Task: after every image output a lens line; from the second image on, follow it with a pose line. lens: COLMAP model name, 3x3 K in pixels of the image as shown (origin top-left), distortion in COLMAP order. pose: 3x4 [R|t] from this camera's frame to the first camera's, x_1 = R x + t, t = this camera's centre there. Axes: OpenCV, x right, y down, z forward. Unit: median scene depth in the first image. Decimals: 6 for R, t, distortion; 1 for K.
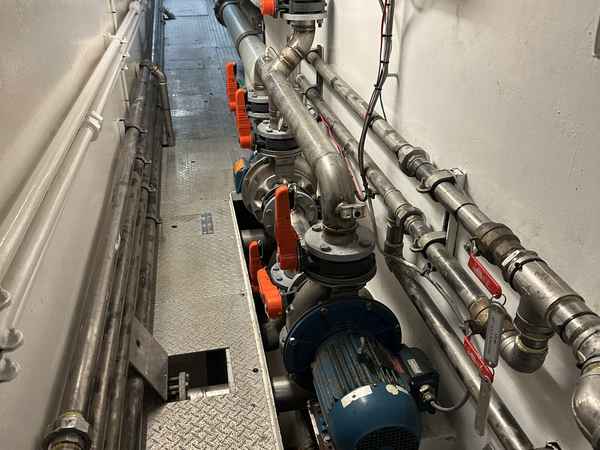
lens RADIAL K [[554.4, 0, 299.0], [0, 554.4, 216.1], [0, 0, 1]] dist [0.159274, -0.301597]
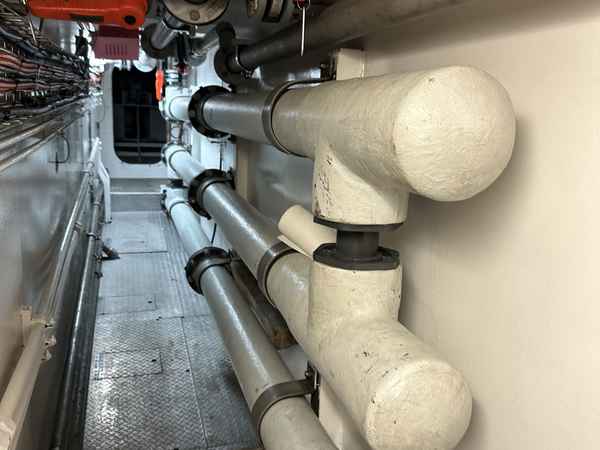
lens RADIAL K [[554.4, 0, 299.0], [0, 554.4, 216.1], [0, 0, 1]] dist [0.159274, -0.301597]
pose [[0.993562, 0.019615, 0.111581, -0.093579], [0.013557, 0.957237, -0.288988, -0.236804], [-0.112478, 0.288640, 0.950808, 0.372462]]
